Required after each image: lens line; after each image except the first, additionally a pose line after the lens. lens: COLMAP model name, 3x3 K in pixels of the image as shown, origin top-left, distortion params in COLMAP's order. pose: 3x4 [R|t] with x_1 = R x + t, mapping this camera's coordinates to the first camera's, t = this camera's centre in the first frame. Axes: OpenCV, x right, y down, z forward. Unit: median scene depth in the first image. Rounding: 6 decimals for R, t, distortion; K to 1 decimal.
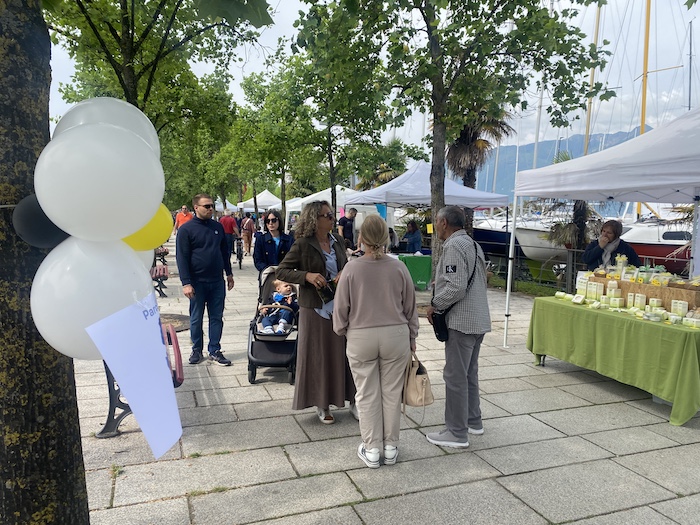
lens RADIAL K [[541.5, 0, 351.0], [0, 541.5, 225.0], [0, 0, 1]] dist [0.033327, -0.000384]
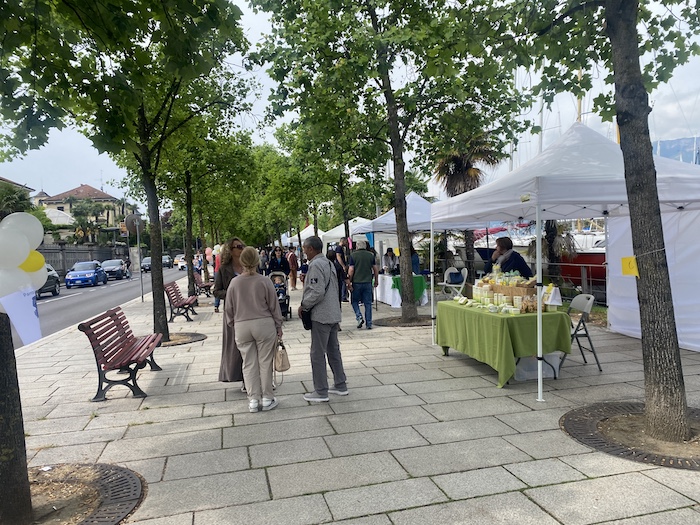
lens RADIAL K [[541.5, 0, 351.0], [0, 541.5, 225.0], [0, 0, 1]] dist [0.033327, -0.000384]
pose [[0.988848, -0.068478, -0.132252, 0.316828], [0.061233, 0.996431, -0.058102, 0.014559], [0.135759, 0.049356, 0.989512, -0.290335]]
